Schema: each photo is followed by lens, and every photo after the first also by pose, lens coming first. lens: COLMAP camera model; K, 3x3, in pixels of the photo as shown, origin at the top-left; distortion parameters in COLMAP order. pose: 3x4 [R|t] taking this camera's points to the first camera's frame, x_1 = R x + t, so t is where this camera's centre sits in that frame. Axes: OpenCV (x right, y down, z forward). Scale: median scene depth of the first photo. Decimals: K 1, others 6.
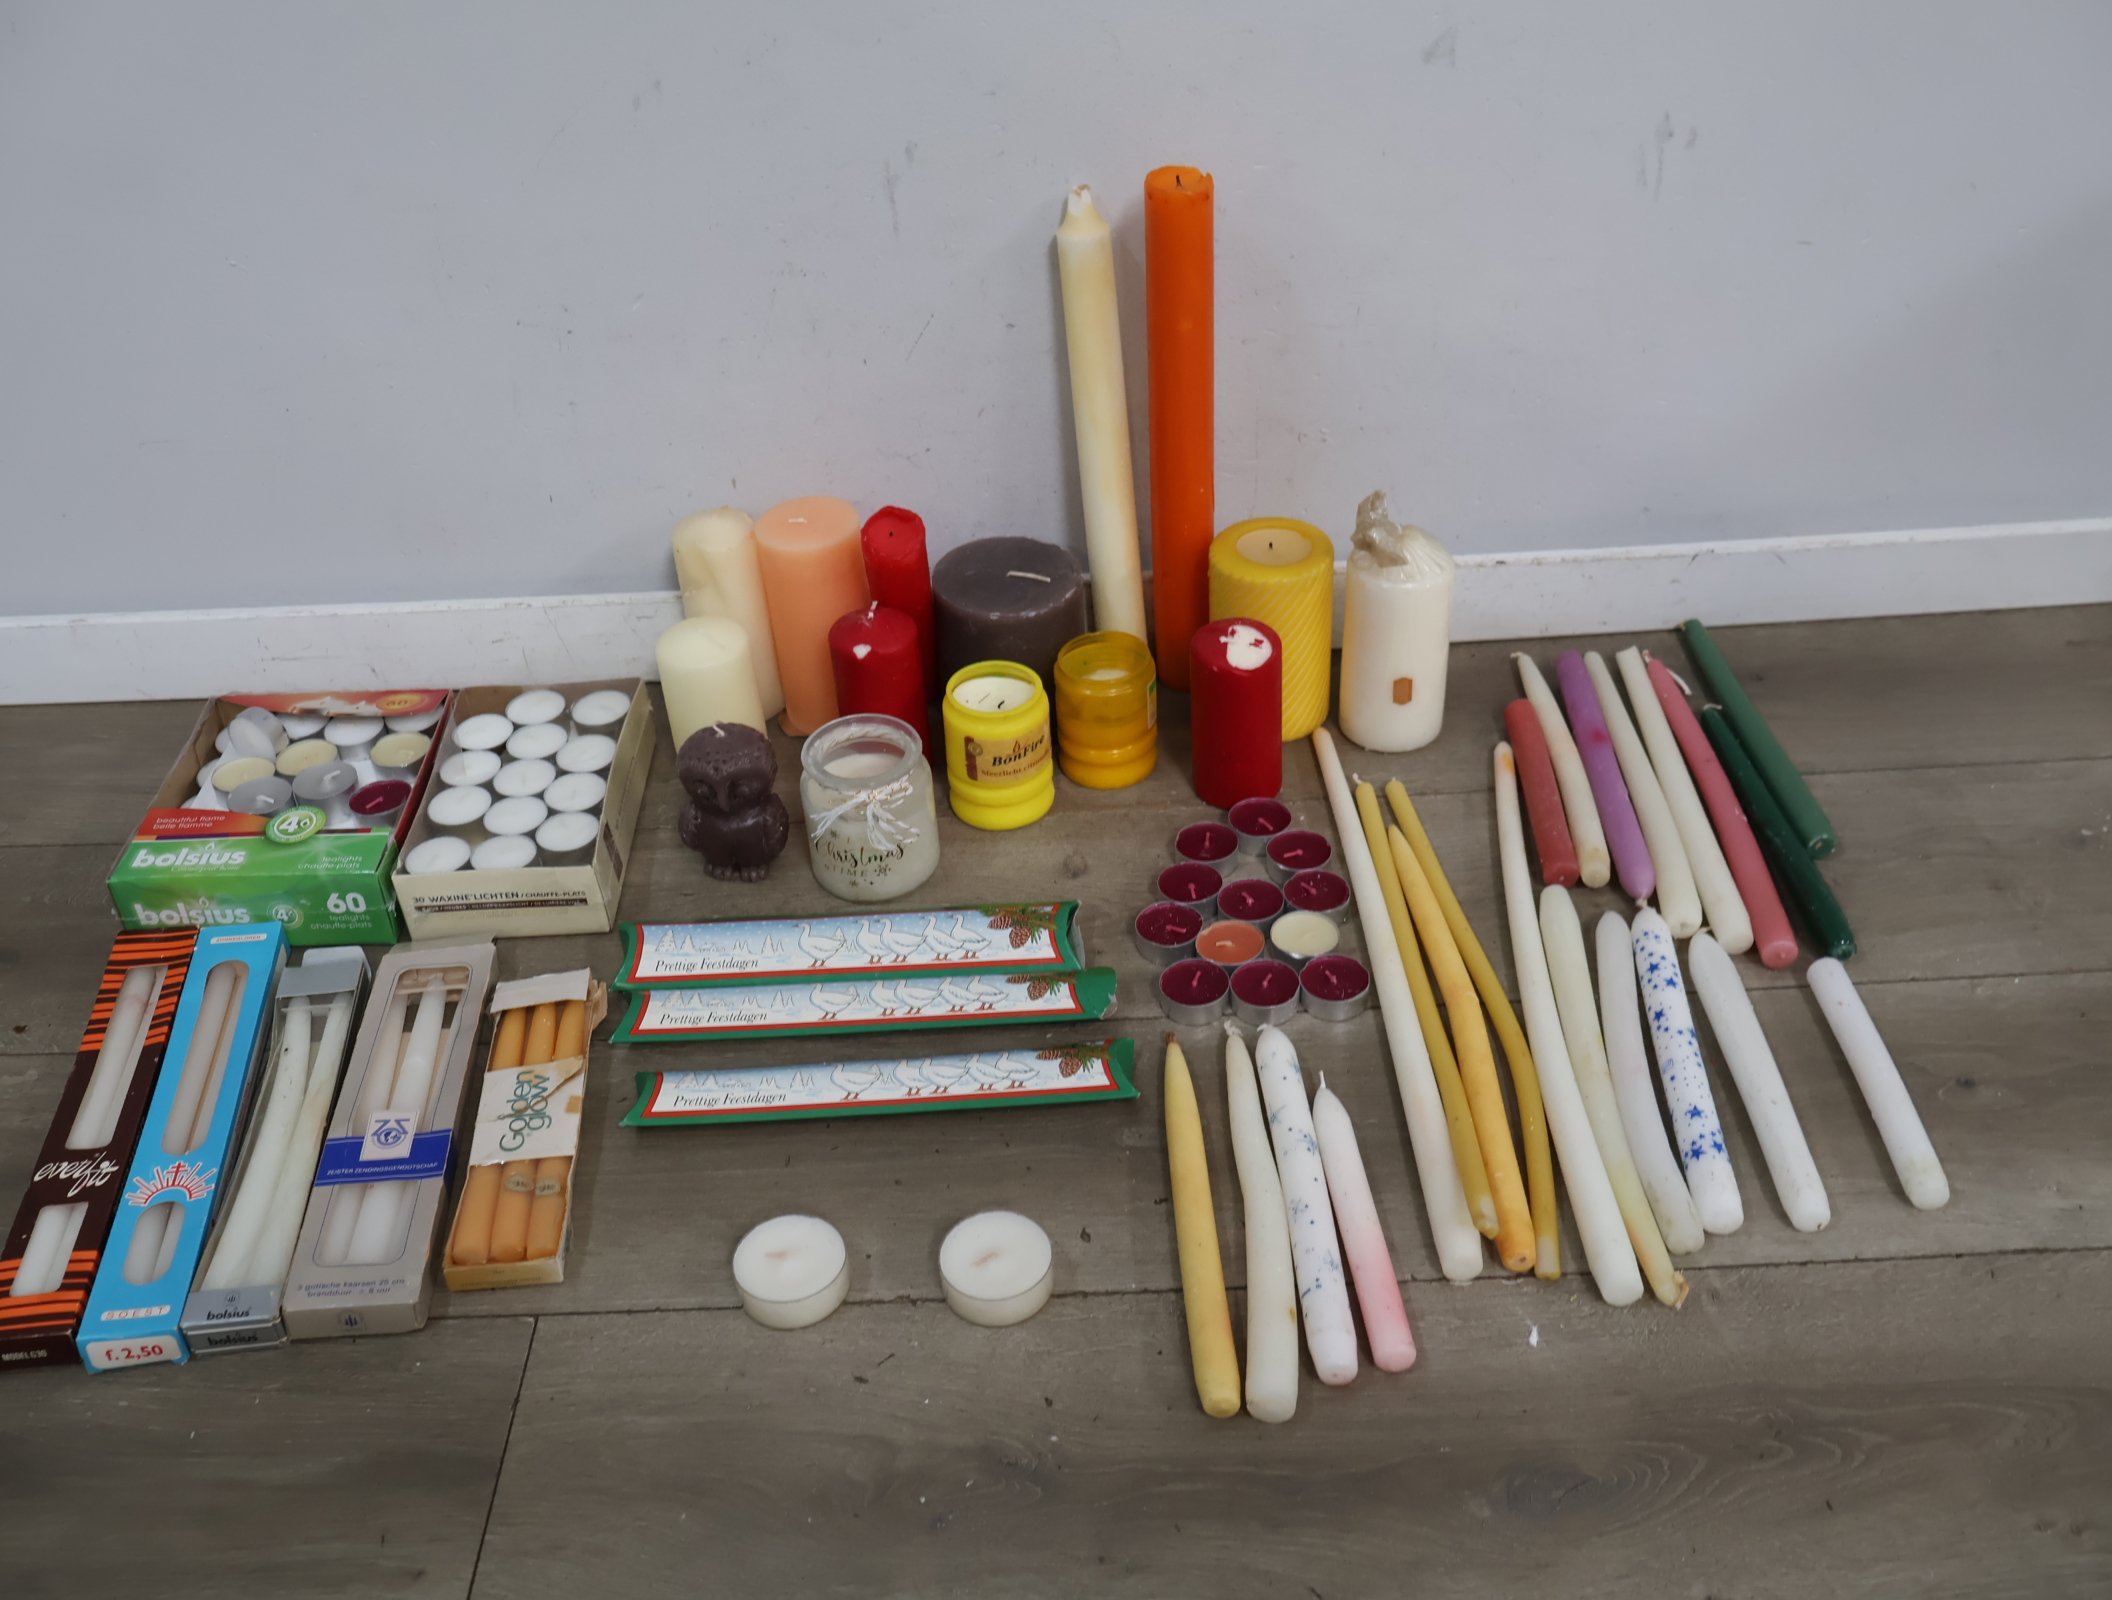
lens RADIAL K [[2022.2, 0, 1047.4], [0, 2022.2, 800.6], [0, 0, 1]] dist [0.001093, 0.000000]
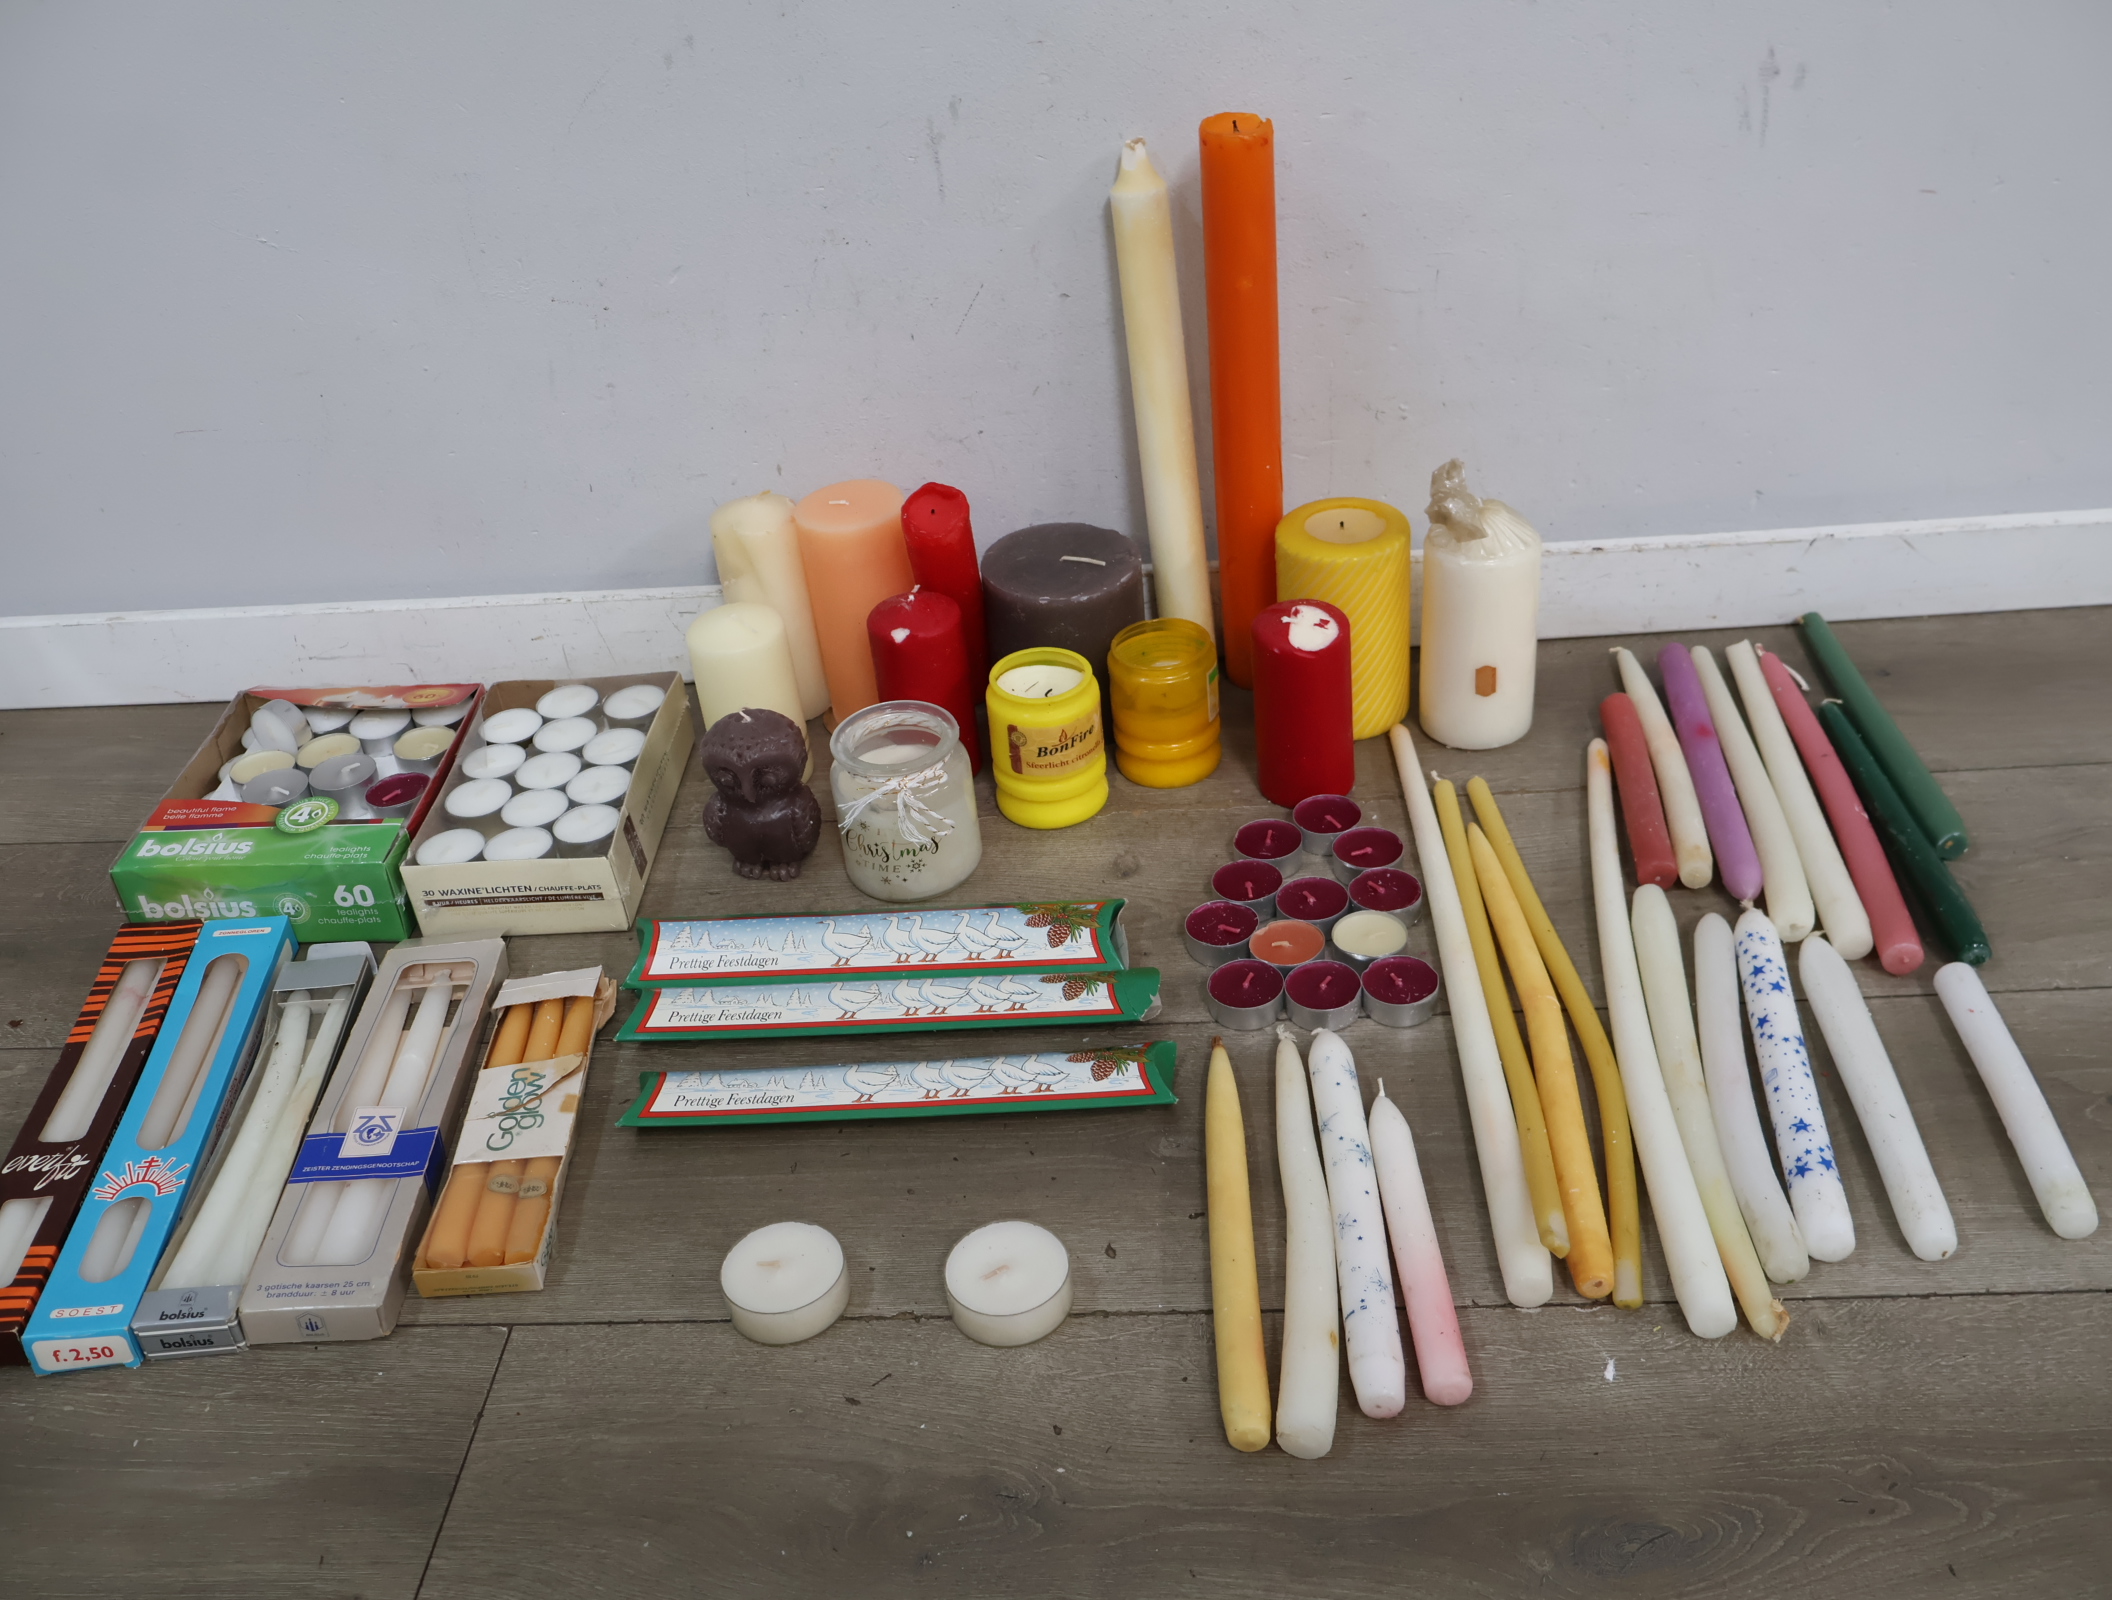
lens RADIAL K [[2022.2, 0, 1051.5], [0, 2022.2, 809.1], [0, 0, 1]] dist [0.001093, 0.000000]
pose [[0.997465, 0.004469, -0.071018, 0.047206], [-0.007396, 0.999131, -0.041007, 0.046545], [0.070773, 0.041428, 0.996632, 0.075672]]
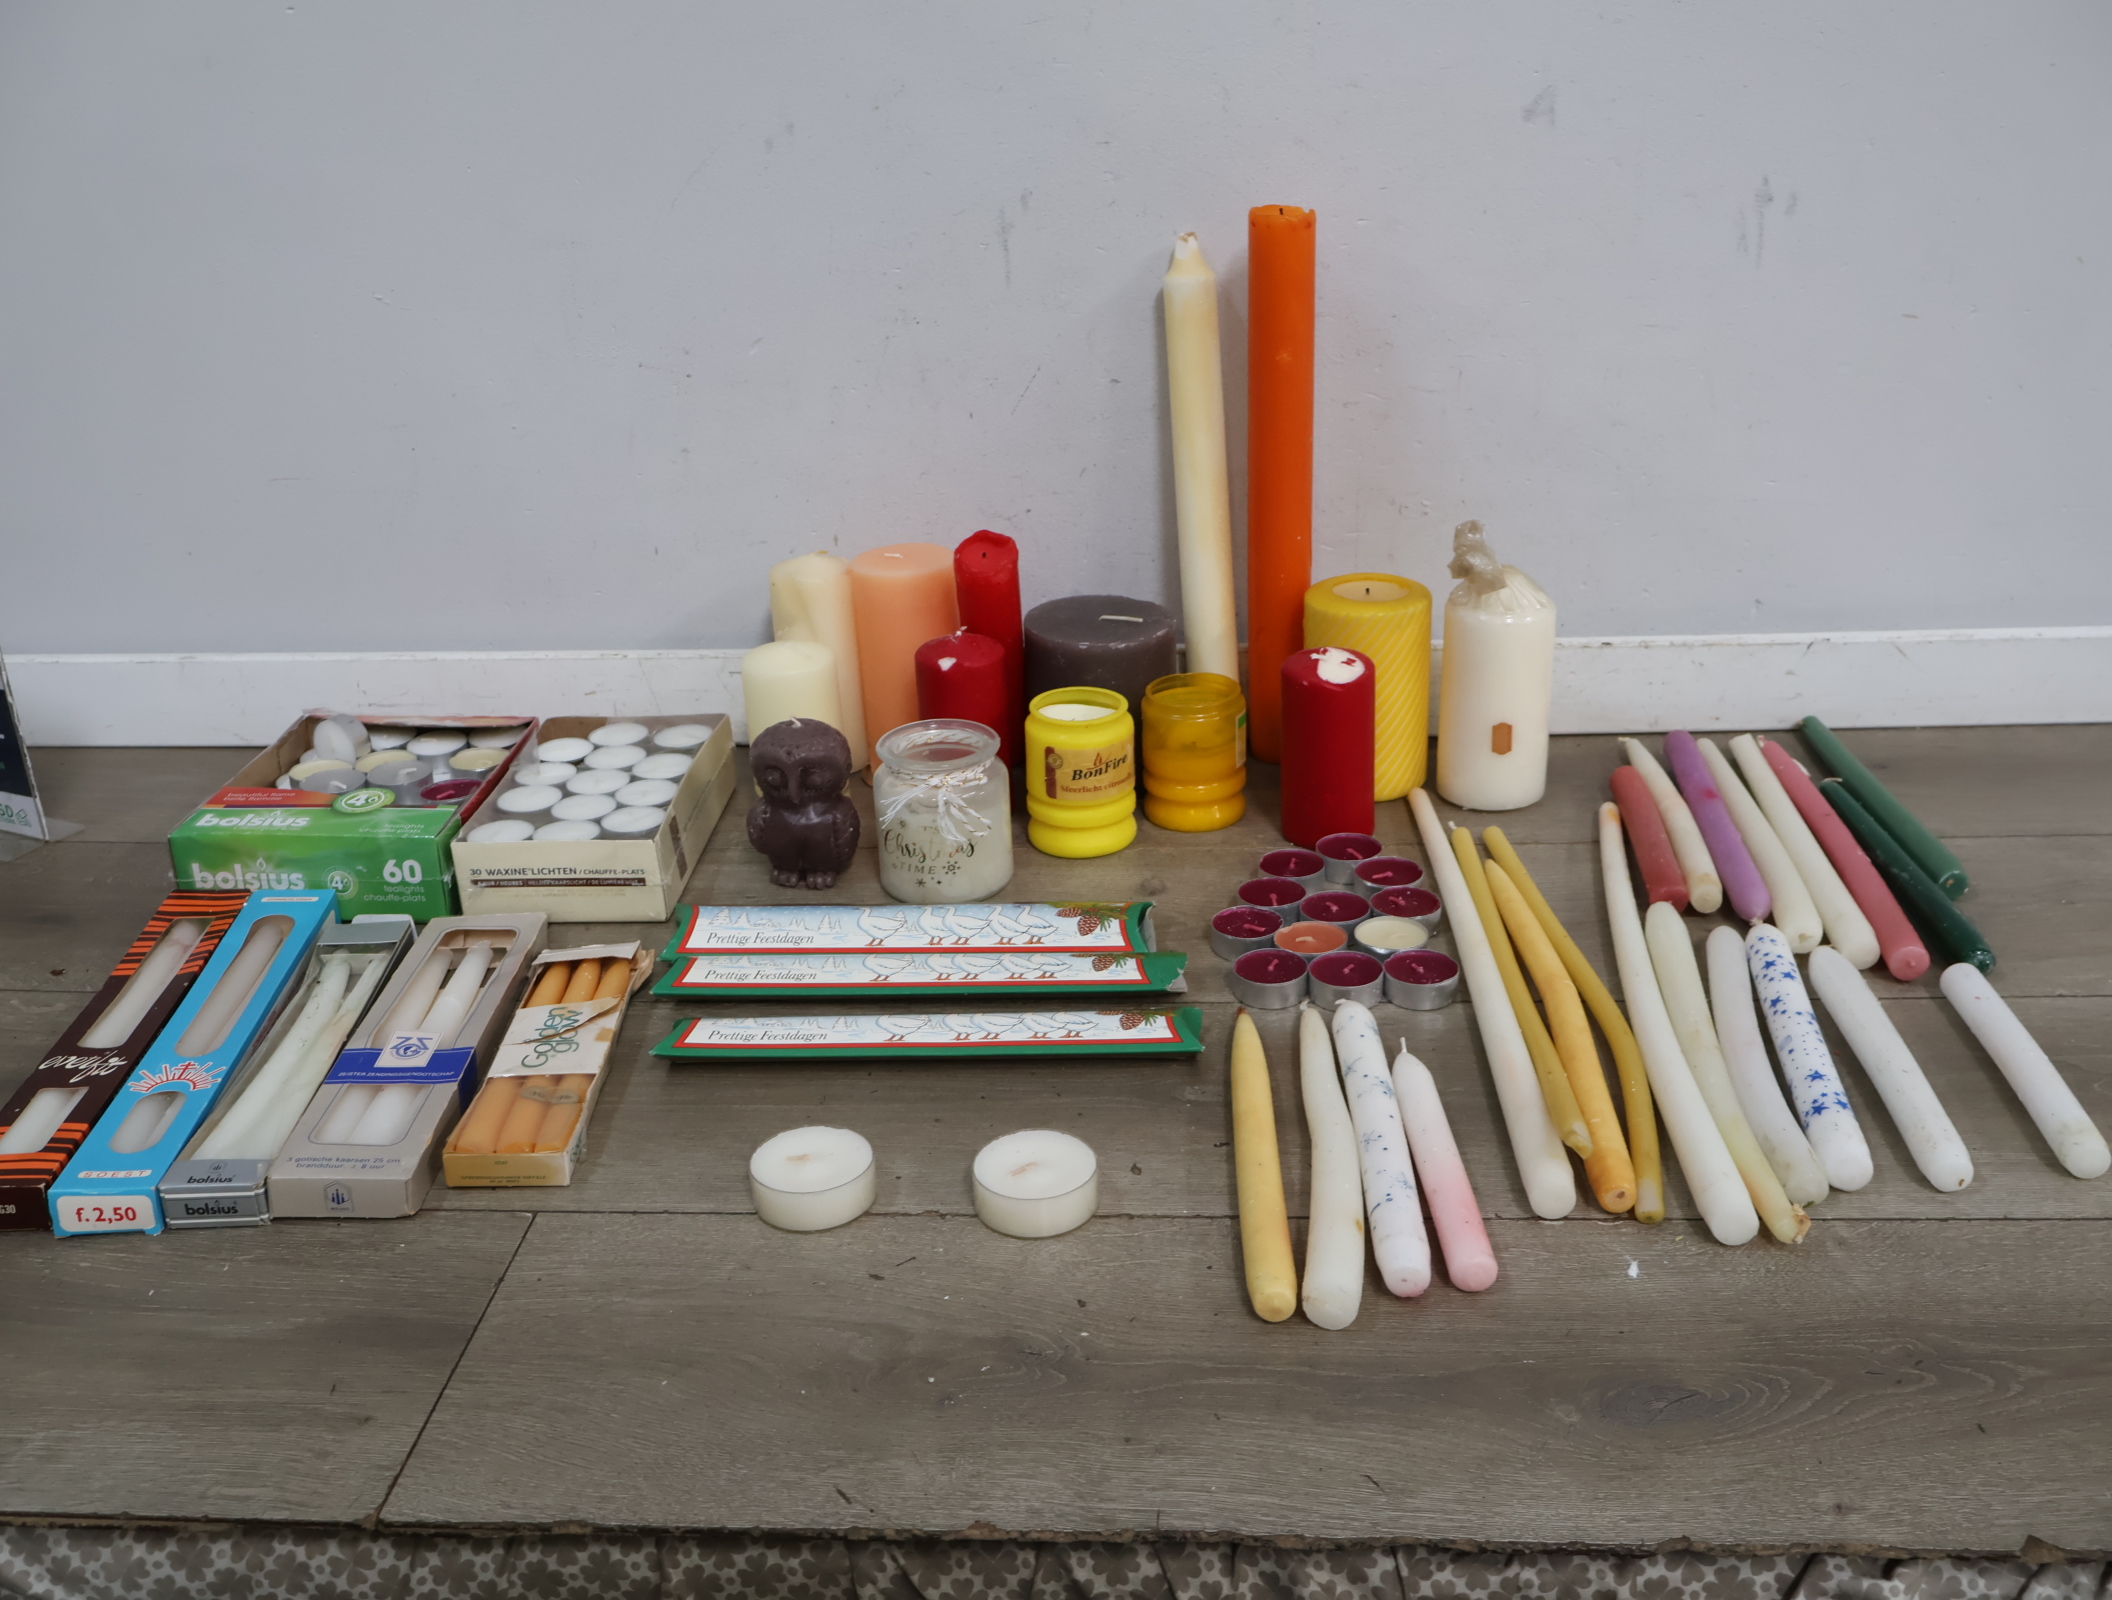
lens RADIAL K [[2022.2, 0, 1048.6], [0, 2022.2, 813.6], [0, 0, 1]] dist [0.001093, 0.000000]
pose [[0.996728, 0.042940, -0.068475, 0.029736], [-0.057490, 0.972149, -0.227203, 0.227637], [0.056811, 0.230396, 0.971437, 0.063308]]
